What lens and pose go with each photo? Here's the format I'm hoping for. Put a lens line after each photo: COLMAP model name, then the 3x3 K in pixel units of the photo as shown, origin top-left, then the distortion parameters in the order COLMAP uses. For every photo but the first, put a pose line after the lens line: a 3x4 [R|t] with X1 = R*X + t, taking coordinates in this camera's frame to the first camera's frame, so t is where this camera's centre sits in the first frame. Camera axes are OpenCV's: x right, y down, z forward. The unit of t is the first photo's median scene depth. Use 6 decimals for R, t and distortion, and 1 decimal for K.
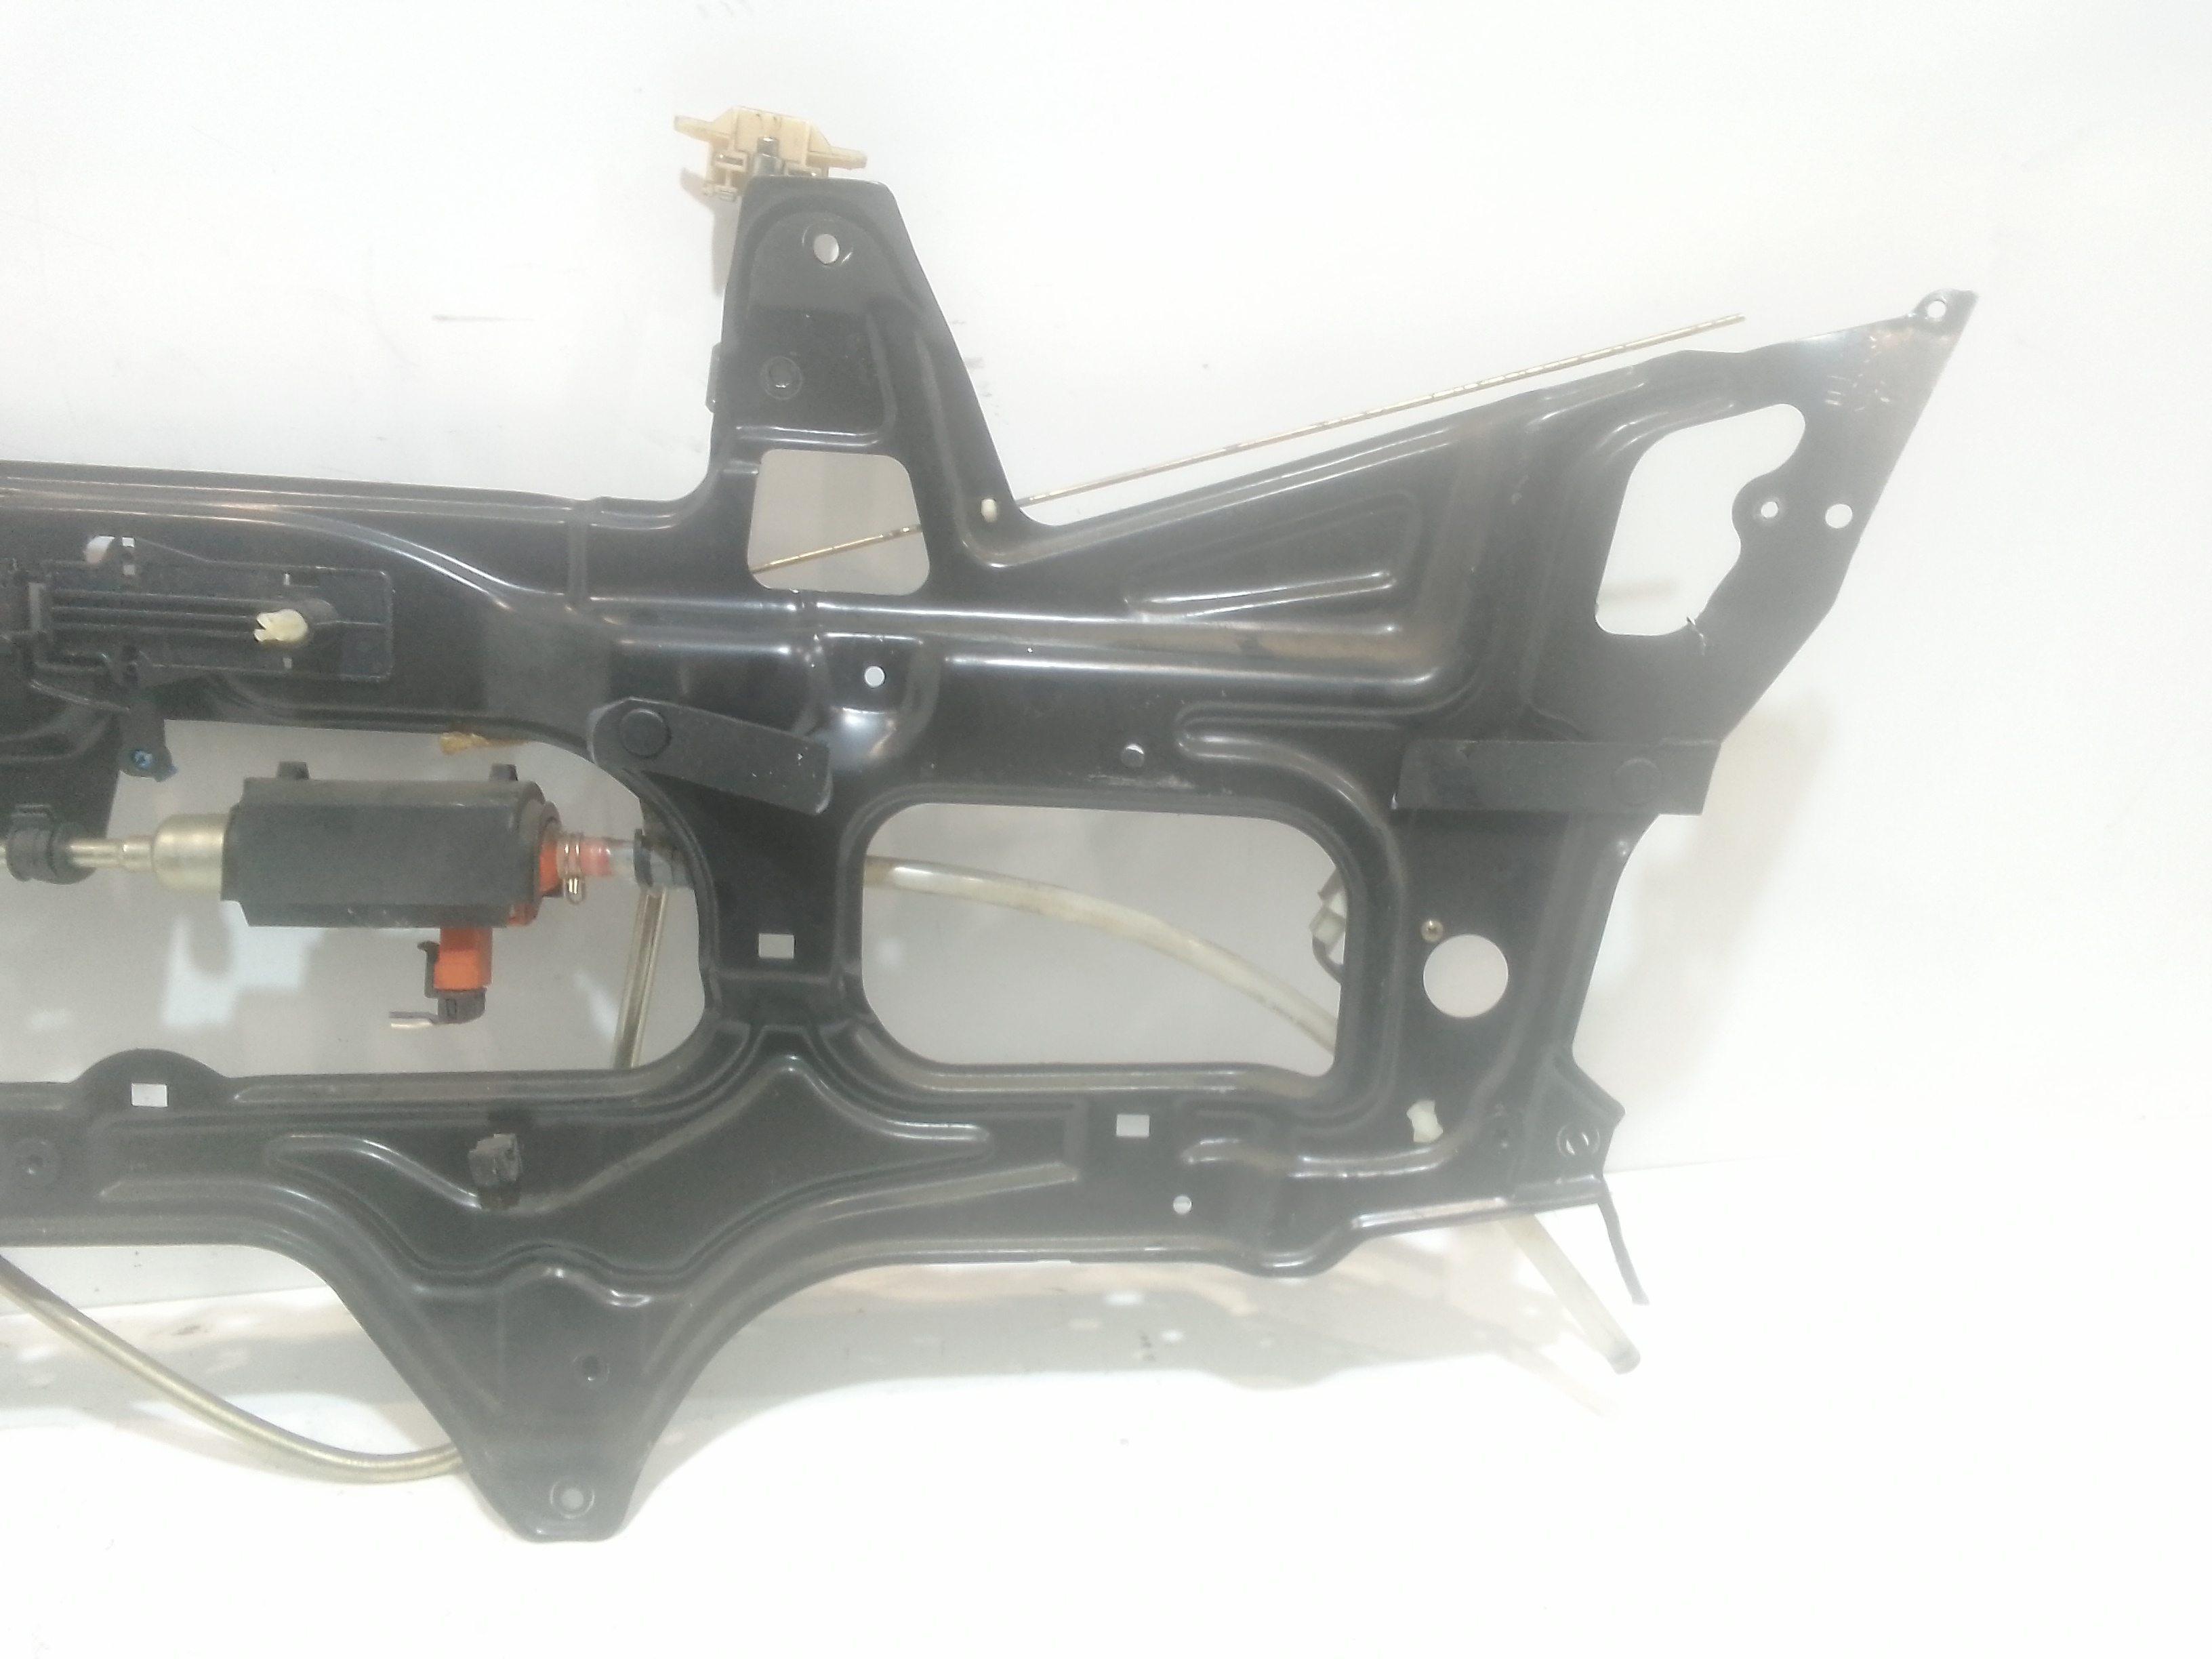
lens RADIAL K [[1623.3, 0, 1106.0], [0, 1623.3, 829.5], [0, 0, 1]] dist [0.054663, -0.073522]
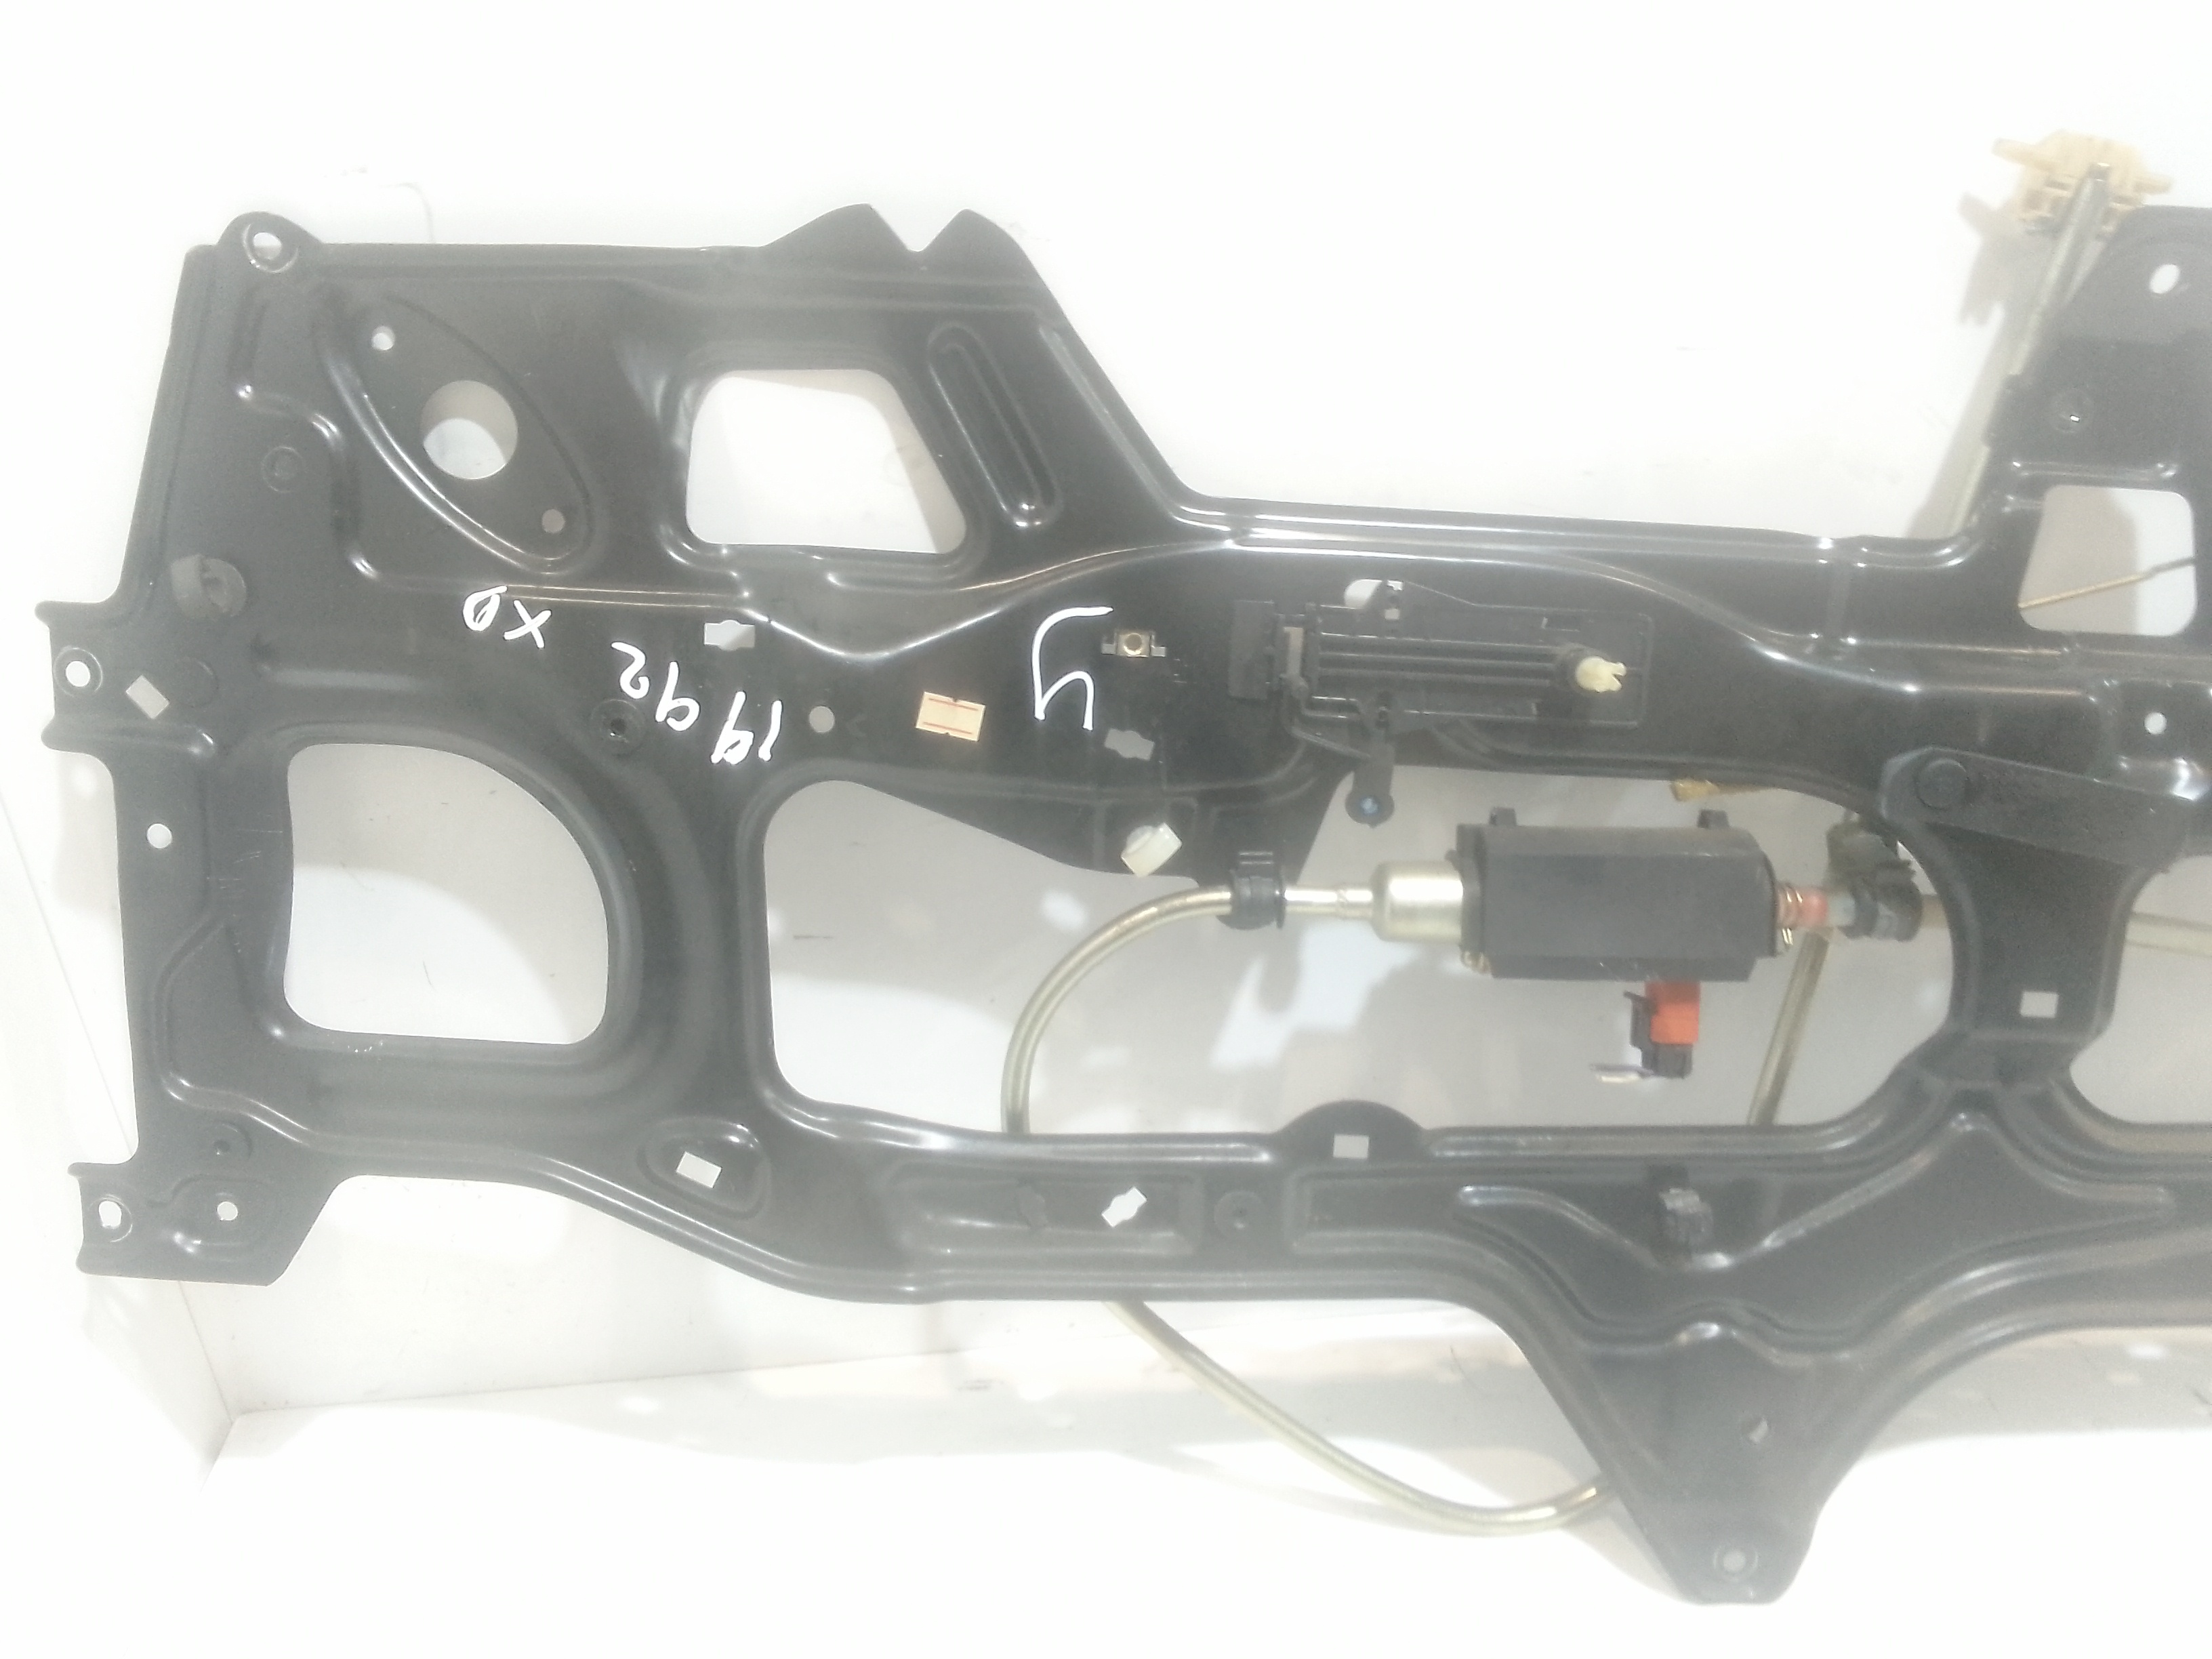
lens RADIAL K [[1623.3, 0, 1106.0], [0, 1623.3, 829.5], [0, 0, 1]] dist [0.054663, -0.073522]
pose [[0.999794, 0.005513, -0.019552, -0.713637], [-0.005157, 0.999821, 0.018220, -0.044824], [0.019649, -0.018115, 0.999643, 0.026206]]
